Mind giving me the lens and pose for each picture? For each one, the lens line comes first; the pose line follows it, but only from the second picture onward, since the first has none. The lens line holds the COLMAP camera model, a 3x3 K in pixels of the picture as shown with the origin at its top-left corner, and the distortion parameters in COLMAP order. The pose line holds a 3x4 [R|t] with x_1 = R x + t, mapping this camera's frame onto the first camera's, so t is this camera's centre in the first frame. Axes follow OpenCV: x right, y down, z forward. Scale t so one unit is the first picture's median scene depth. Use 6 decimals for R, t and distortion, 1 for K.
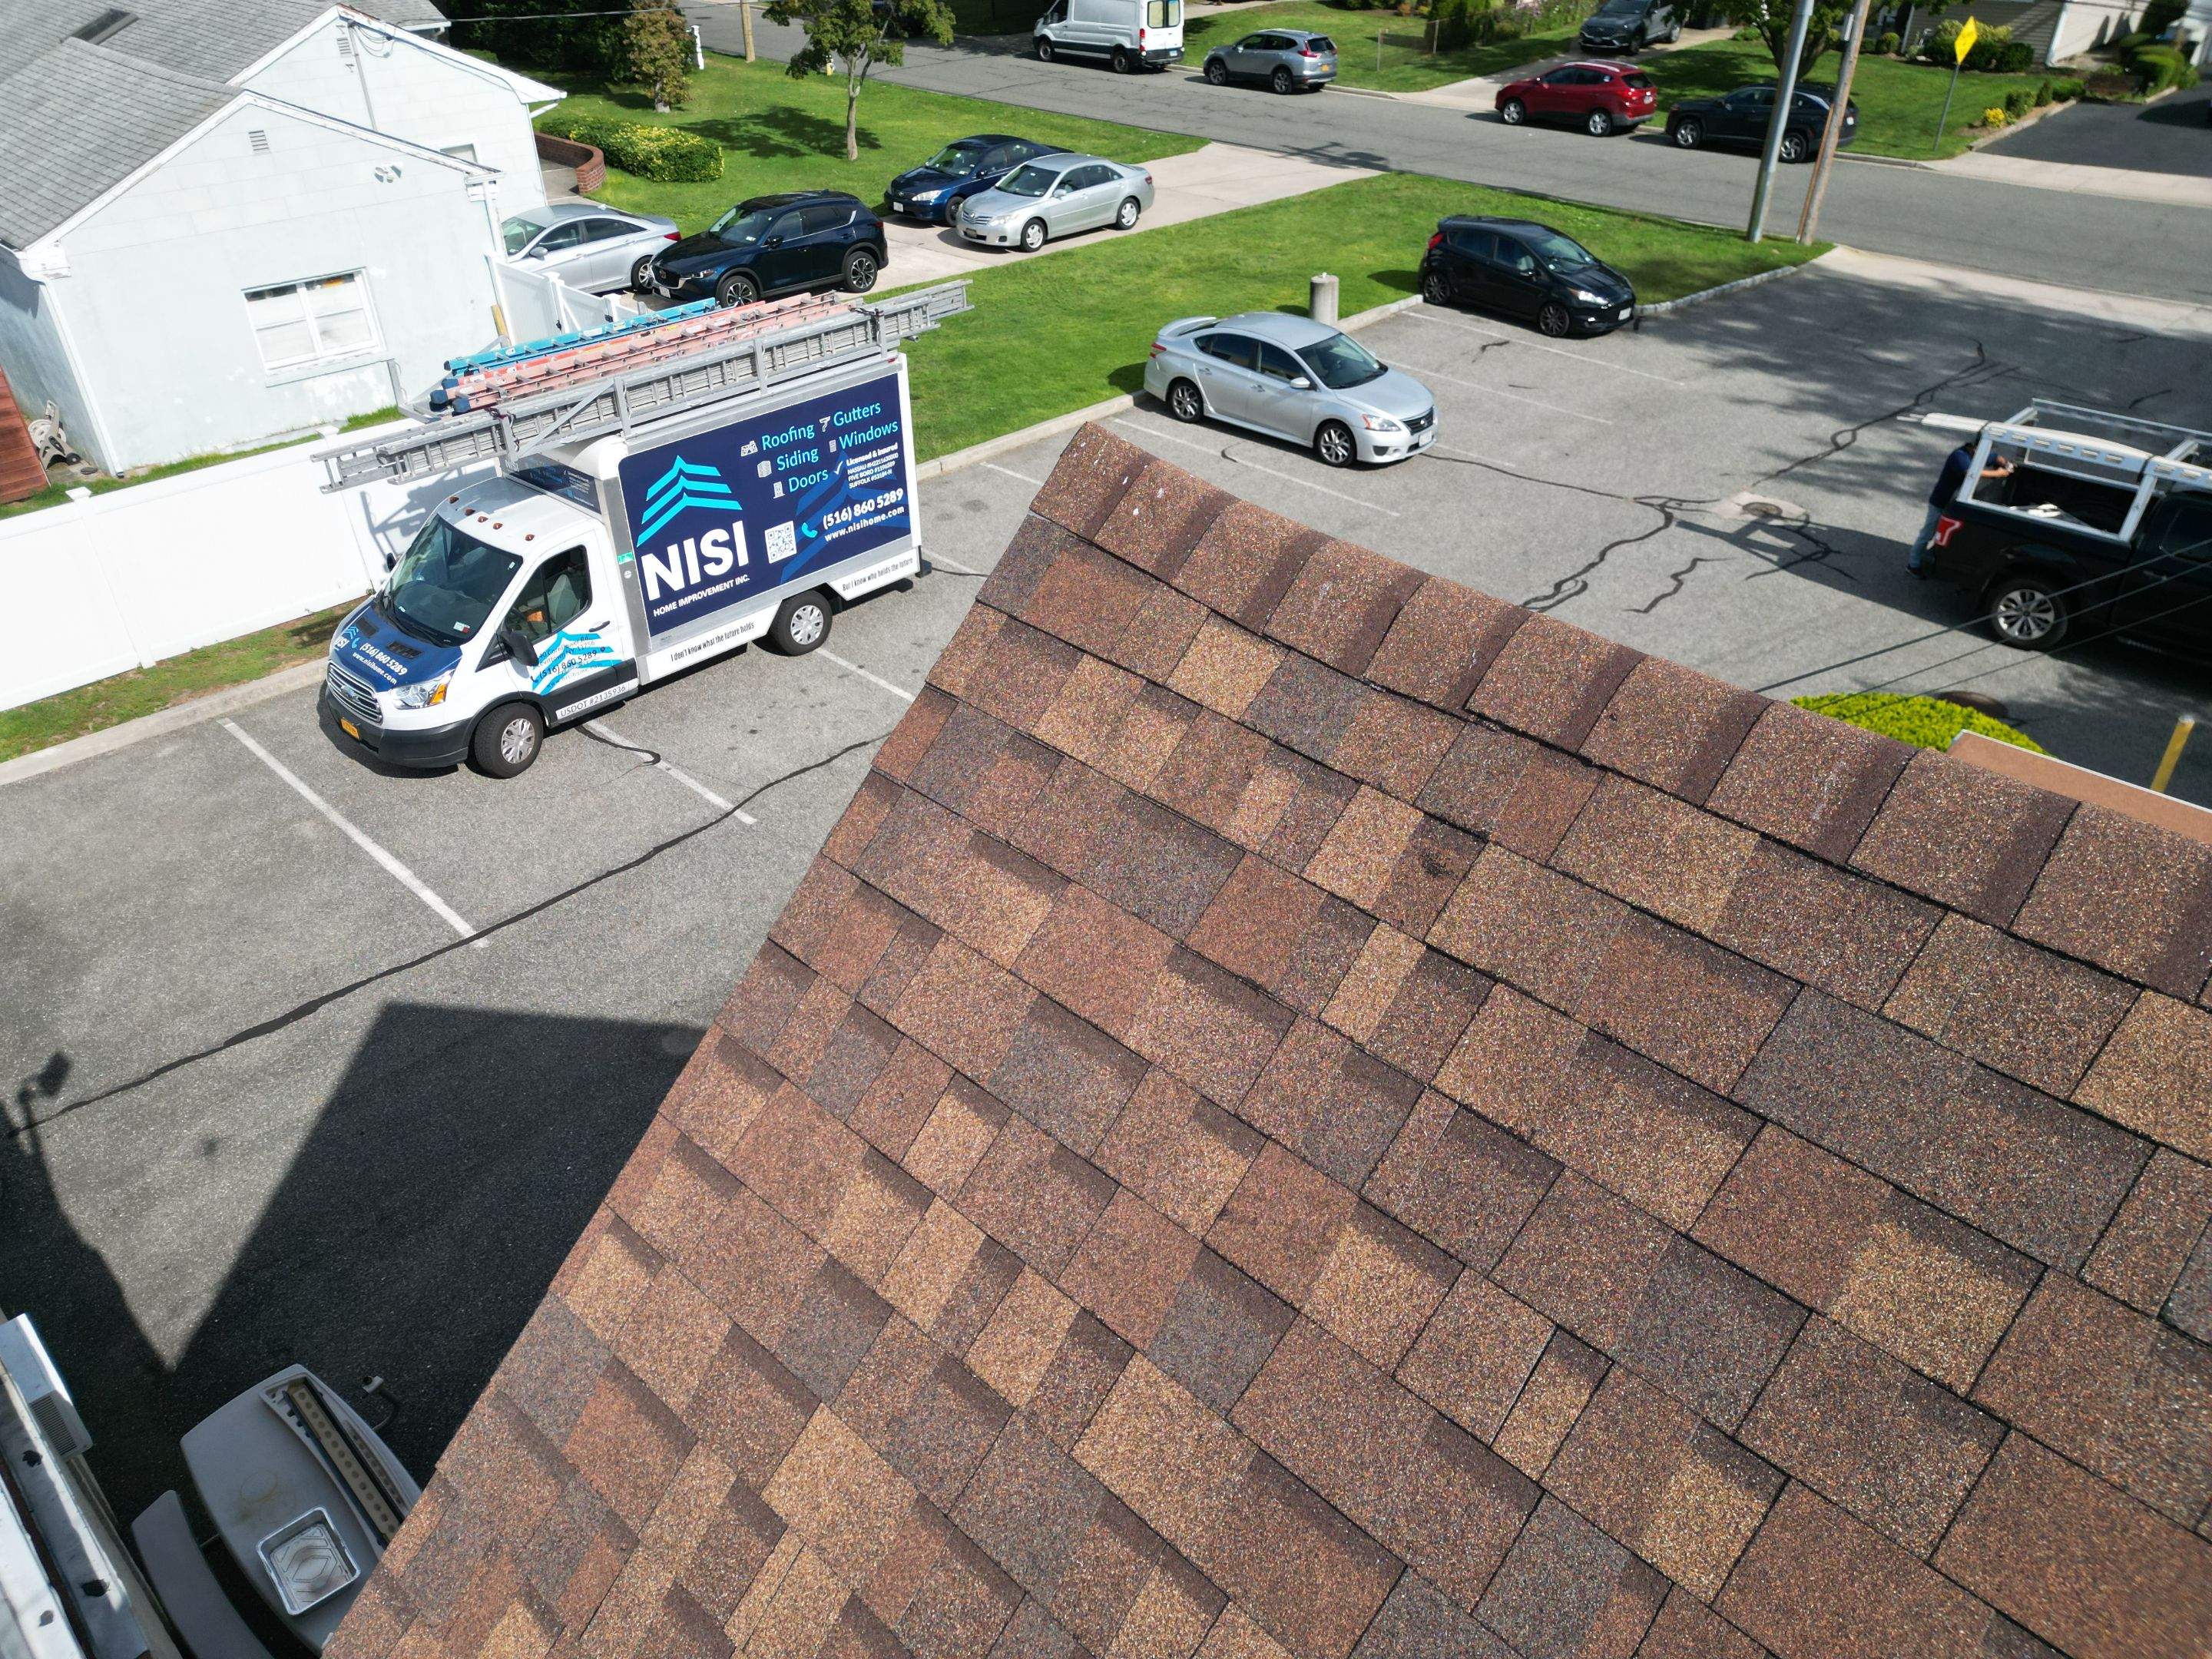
lens RADIAL K [[1558.2, 0, 1113.2], [0, 1558.2, 828.0], [0, 0, 1]] dist [0.059735, -0.035072]
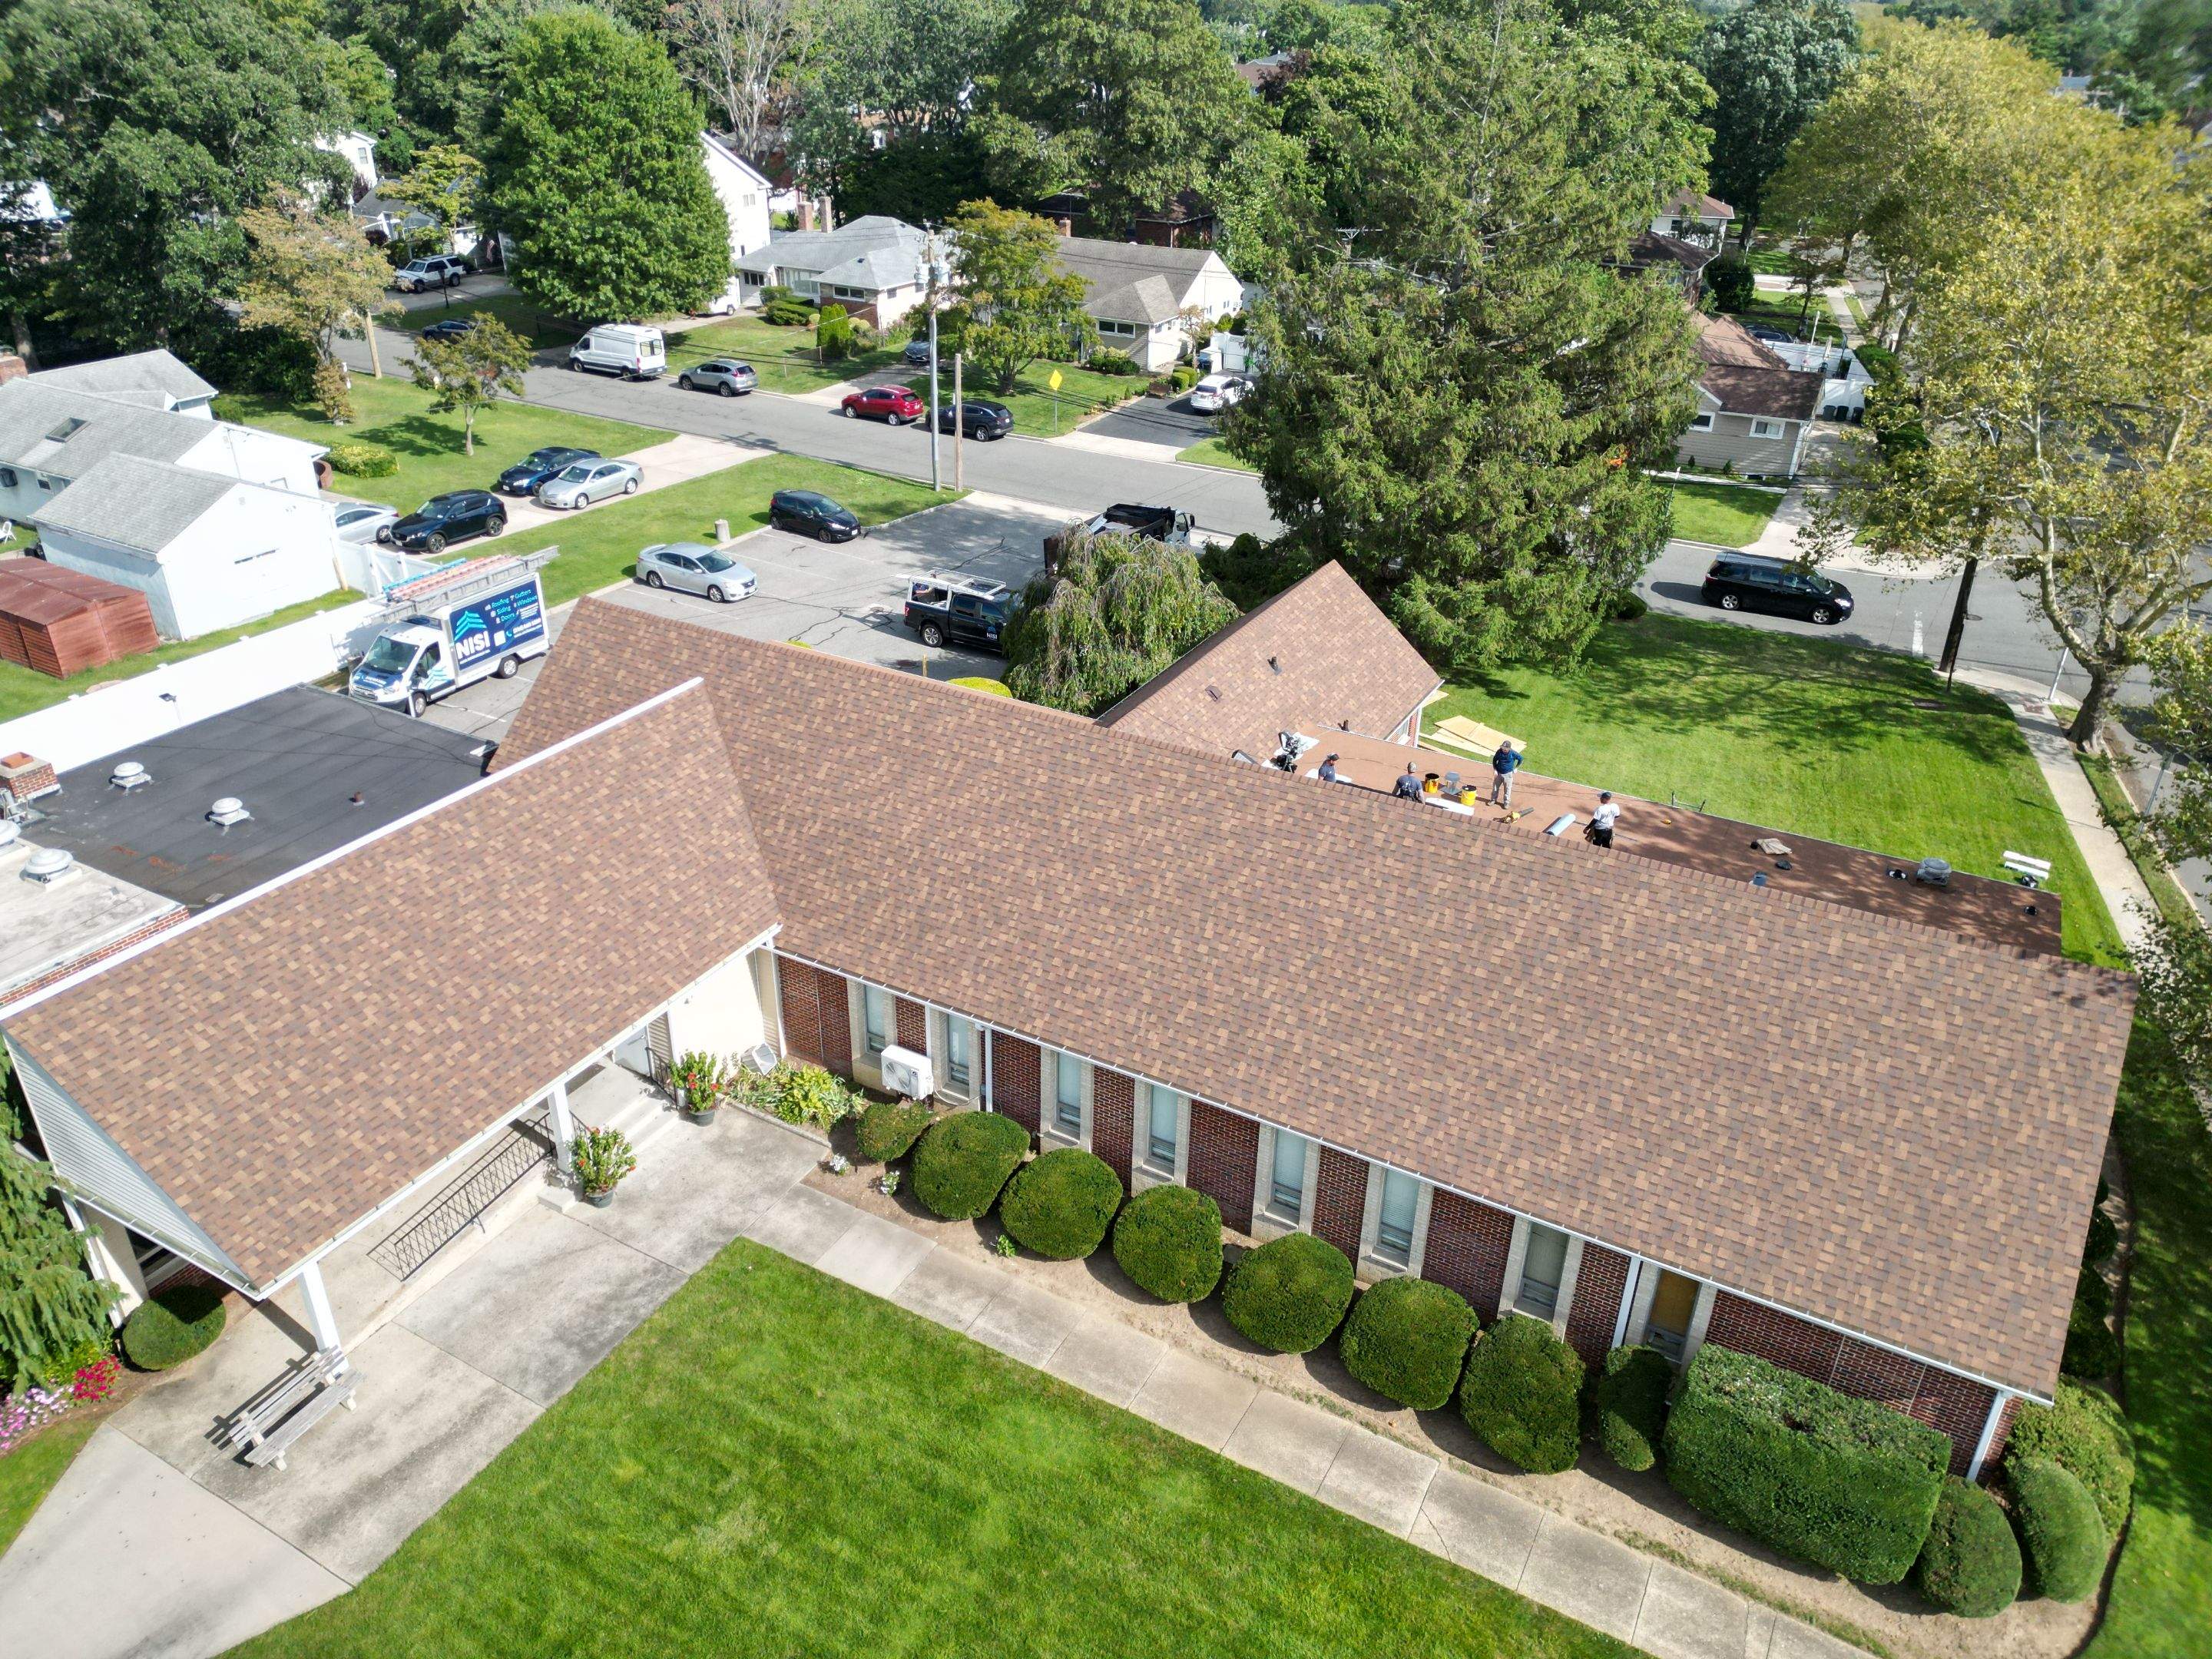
lens RADIAL K [[1558.2, 0, 1089.1], [0, 1558.2, 843.8], [0, 0, 1]] dist [0.059735, -0.035072]
pose [[0.967833, -0.102730, 0.229665, 0.082767], [0.121448, 0.990205, -0.068874, 0.316702], [-0.220340, 0.094551, 0.970830, -1.221306]]
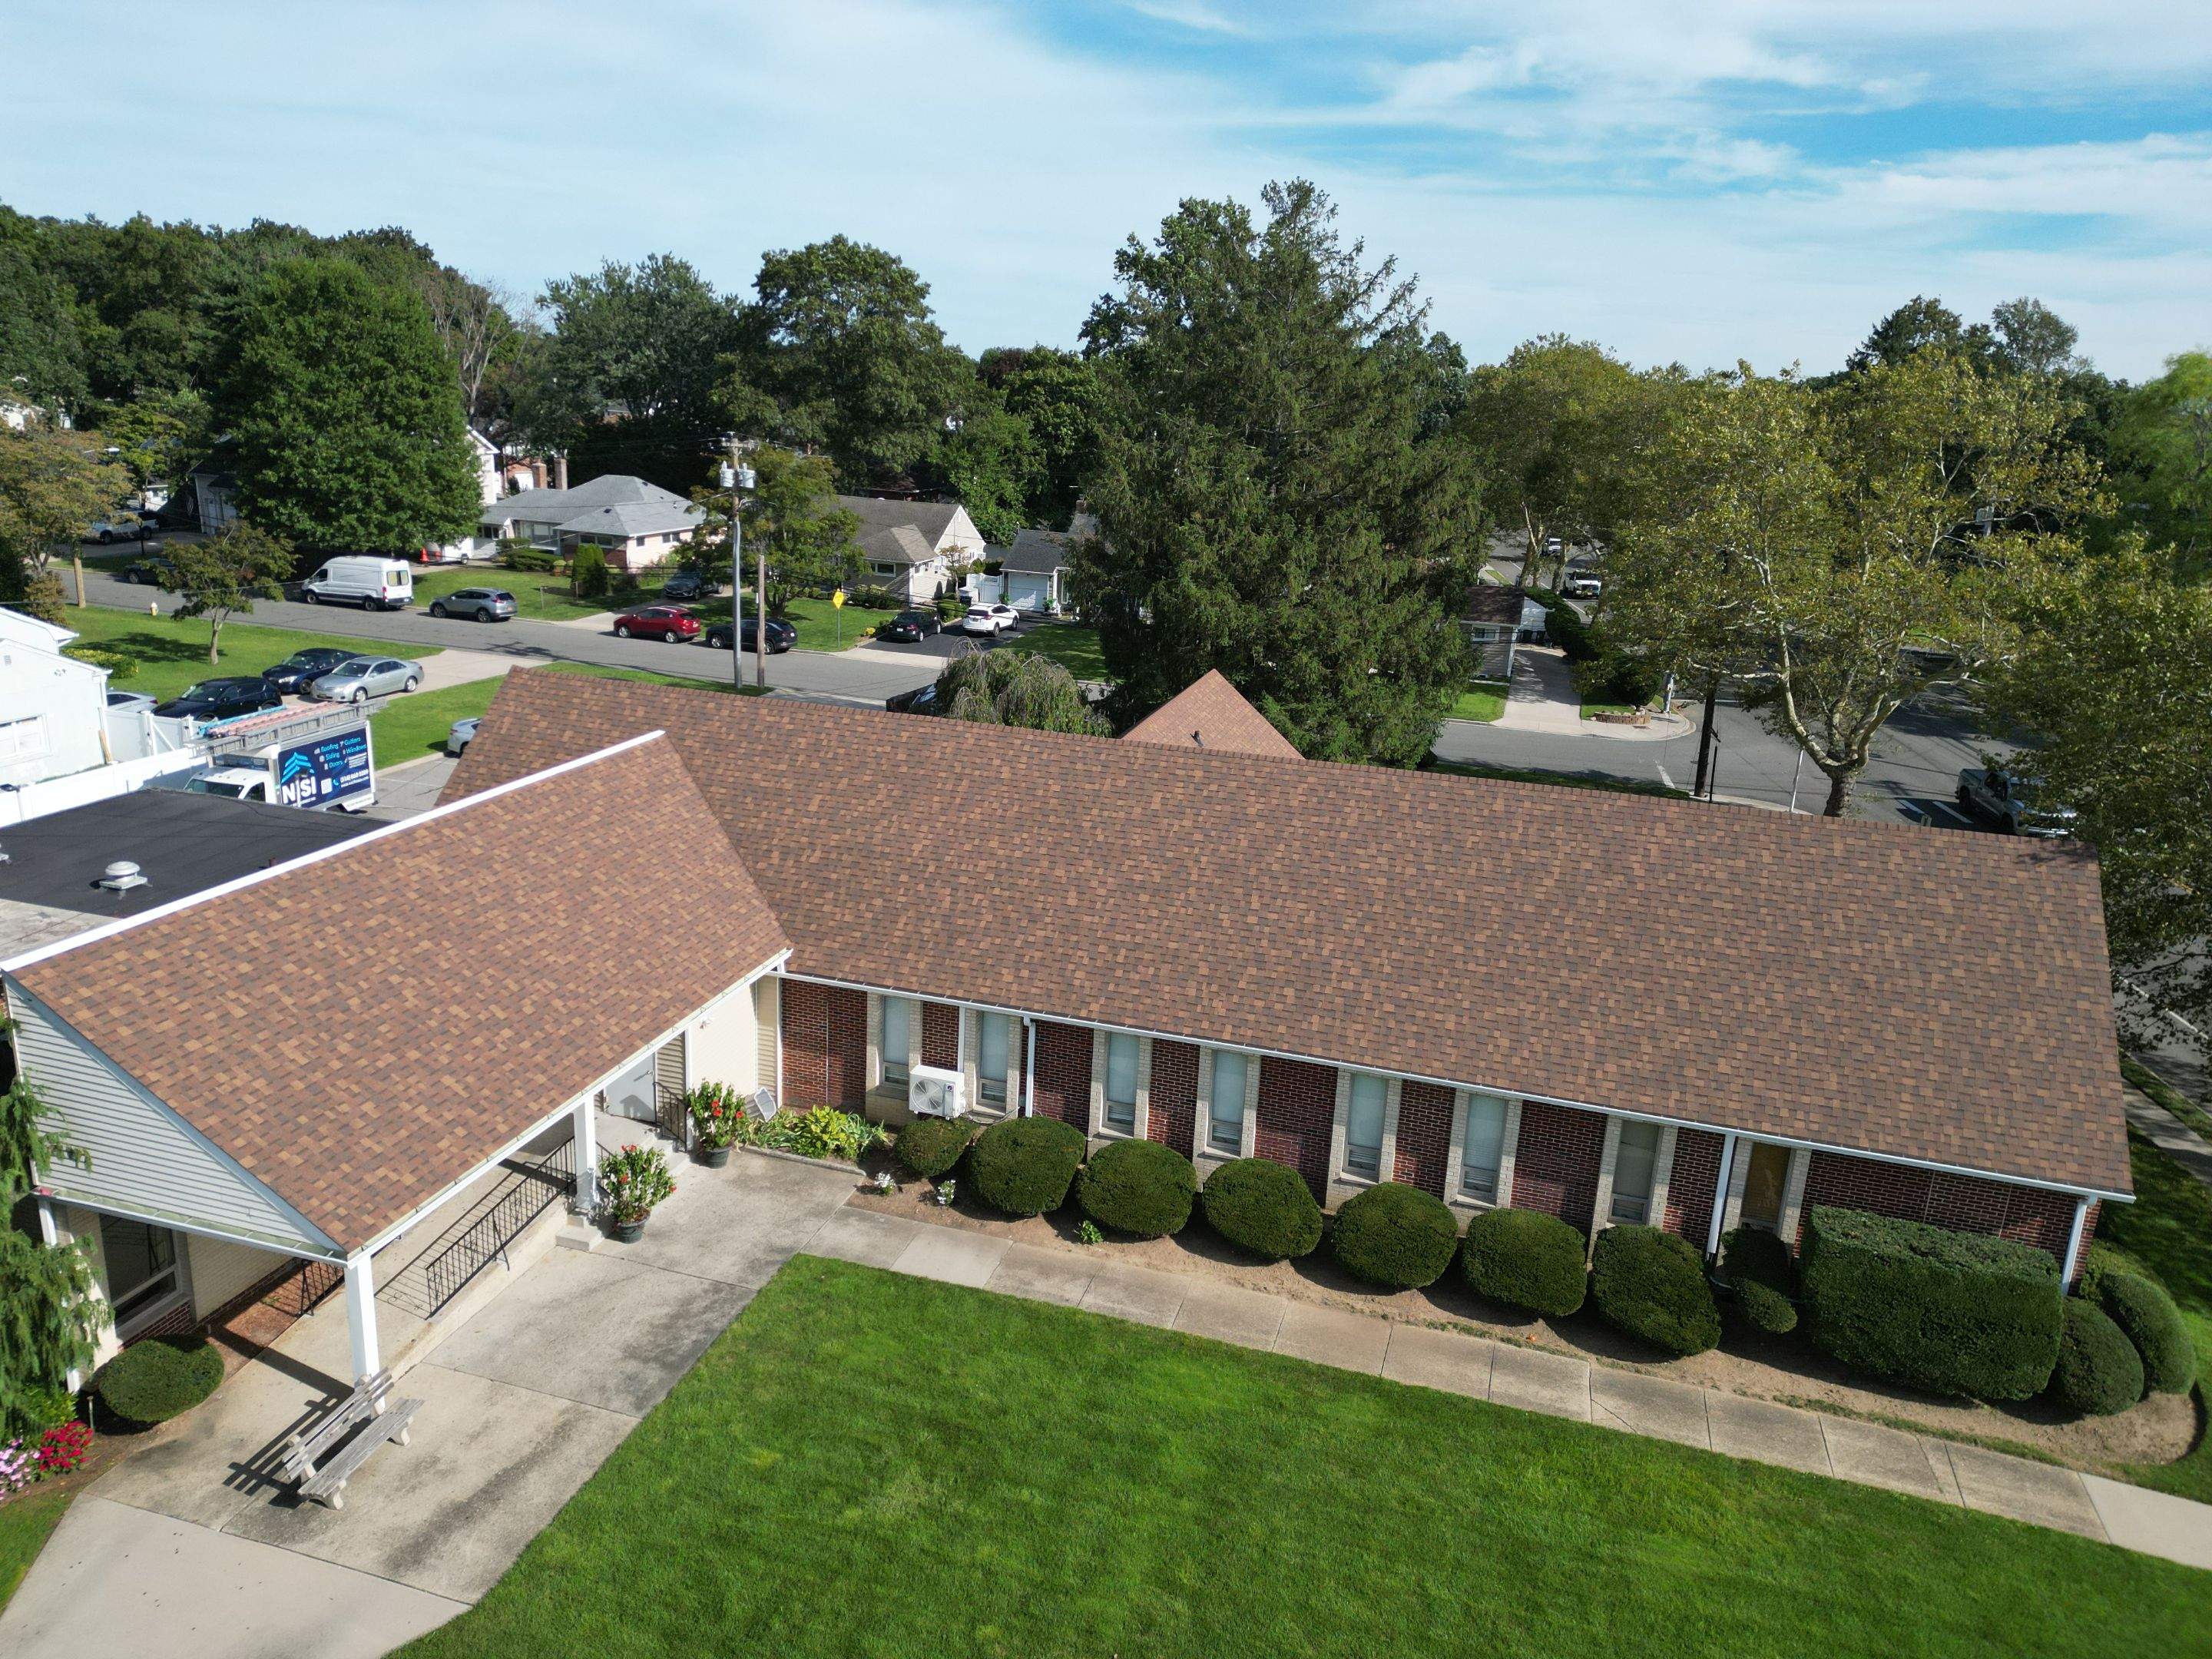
lens RADIAL K [[1558.2, 0, 1093.7], [0, 1558.2, 838.2], [0, 0, 1]] dist [0.059735, -0.035072]
pose [[0.887284, -0.082858, 0.453719, -0.166654], [0.208336, 0.949654, -0.233993, 0.485993], [-0.411488, 0.302144, 0.859876, -1.108348]]
